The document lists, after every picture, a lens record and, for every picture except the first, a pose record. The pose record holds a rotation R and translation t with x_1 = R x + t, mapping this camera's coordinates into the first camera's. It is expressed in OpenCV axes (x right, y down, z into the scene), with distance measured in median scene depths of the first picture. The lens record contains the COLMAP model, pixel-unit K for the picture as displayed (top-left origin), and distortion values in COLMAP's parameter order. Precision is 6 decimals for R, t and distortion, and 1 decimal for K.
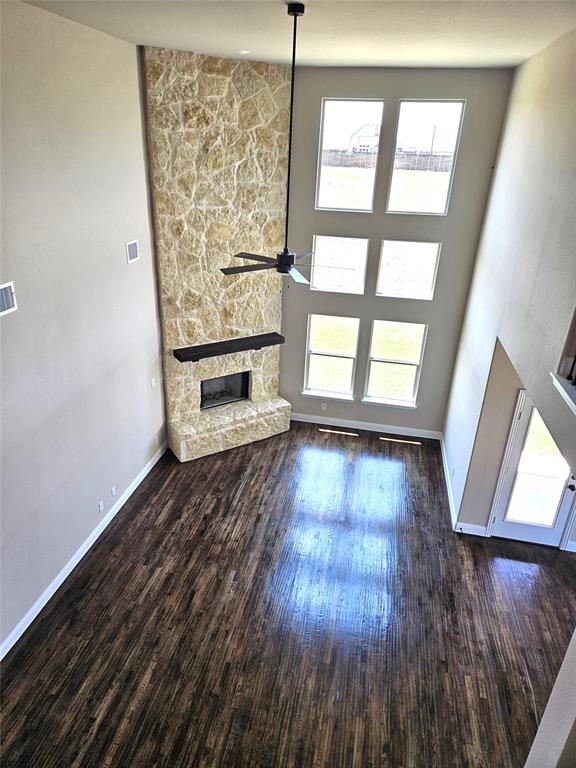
lens RADIAL K [[509.8, 0, 282.8], [0, 509.8, 383.1], [0, 0, 1]] dist [0.074992, -0.054696]
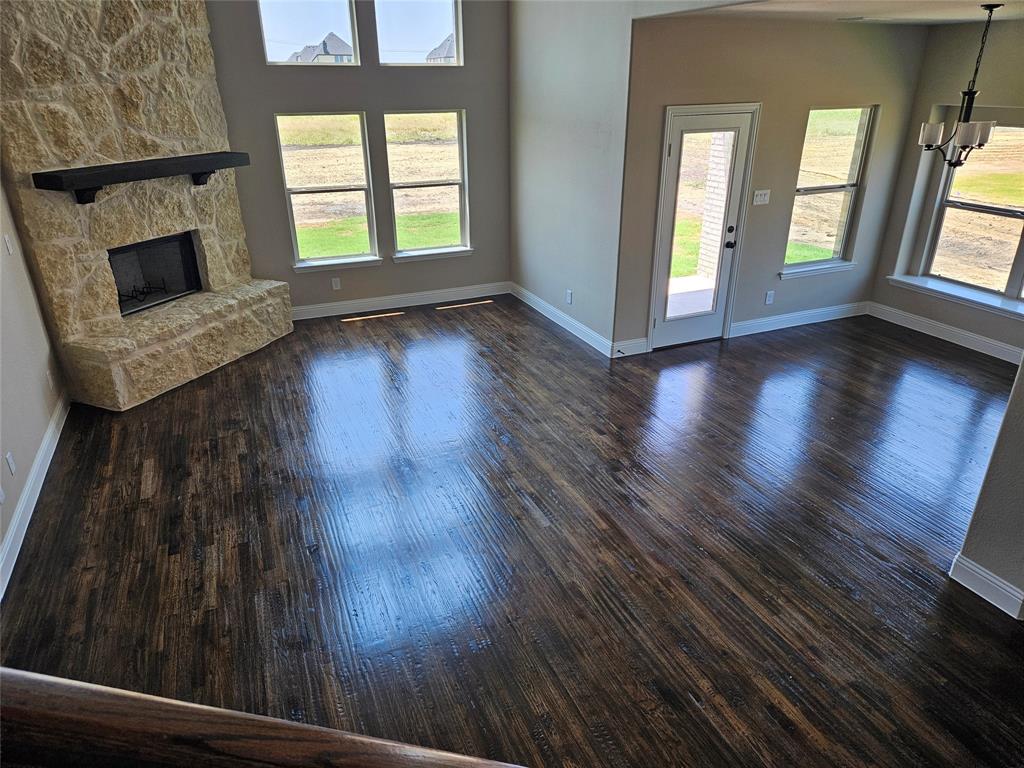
lens RADIAL K [[679.7, 0, 513.5], [0, 679.7, 392.3], [0, 0, 1]] dist [0.074992, -0.054696]
pose [[0.819516, -0.280872, 0.499504, -0.209030], [0.281258, 0.956583, 0.076439, 0.184582], [-0.499286, 0.077846, 0.862933, 0.226678]]
